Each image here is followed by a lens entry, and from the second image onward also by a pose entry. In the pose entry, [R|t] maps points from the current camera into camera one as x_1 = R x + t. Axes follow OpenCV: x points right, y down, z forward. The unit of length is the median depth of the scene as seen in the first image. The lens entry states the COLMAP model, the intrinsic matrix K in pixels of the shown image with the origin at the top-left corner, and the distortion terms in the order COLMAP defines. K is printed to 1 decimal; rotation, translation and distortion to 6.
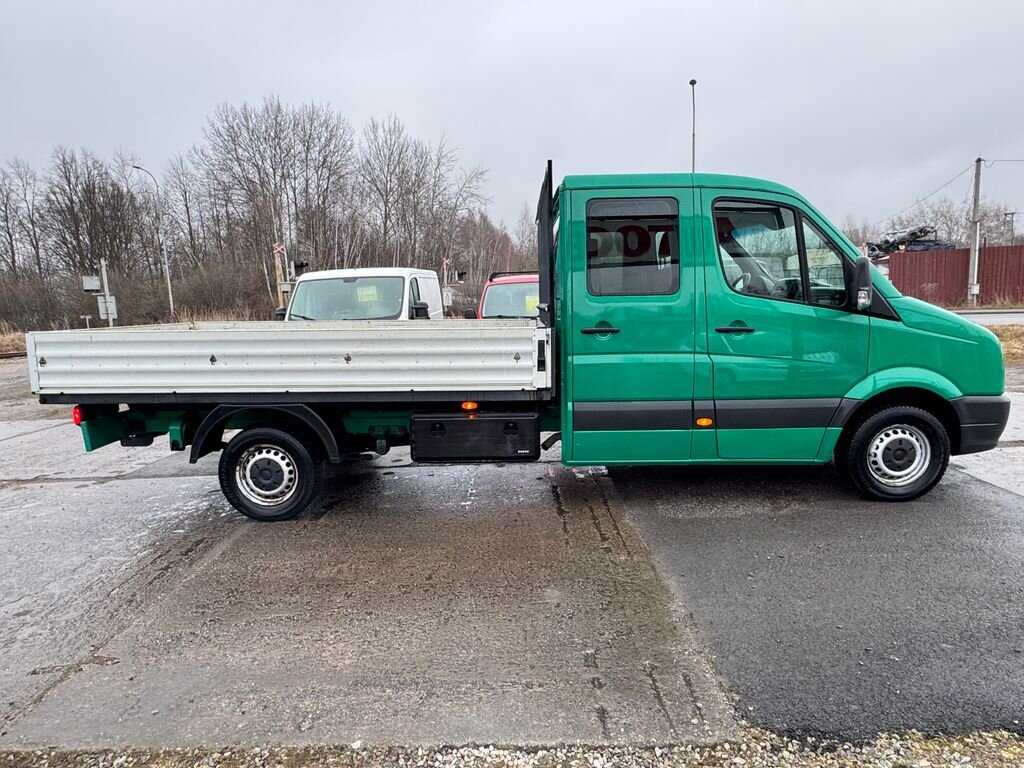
lens RADIAL K [[605.3, 0, 512.0], [0, 605.3, 384.0], [0, 0, 1]] dist [-0.004871, -0.001635]
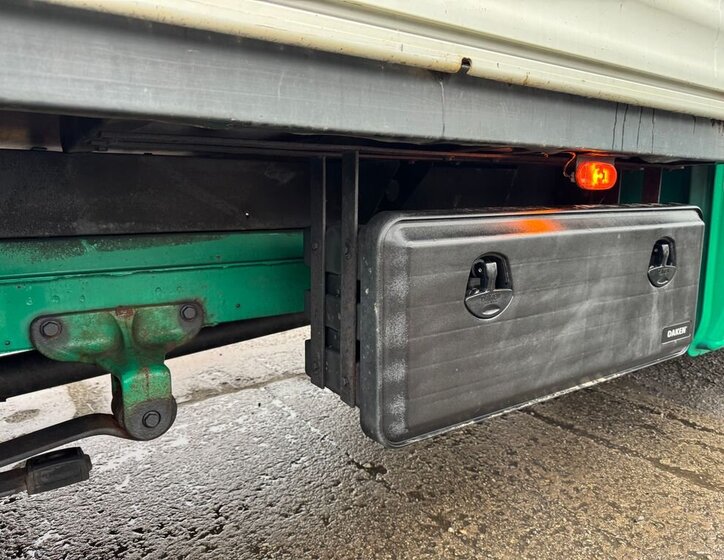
lens RADIAL K [[530.1, 0, 362.9], [0, 530.1, 282.2], [0, 0, 1]] dist [0.043168, -0.061015]
pose [[0.822354, -0.077721, 0.563643, -0.272568], [0.062273, 0.996970, 0.046616, 0.061937], [-0.565558, -0.003235, 0.824702, 0.860693]]
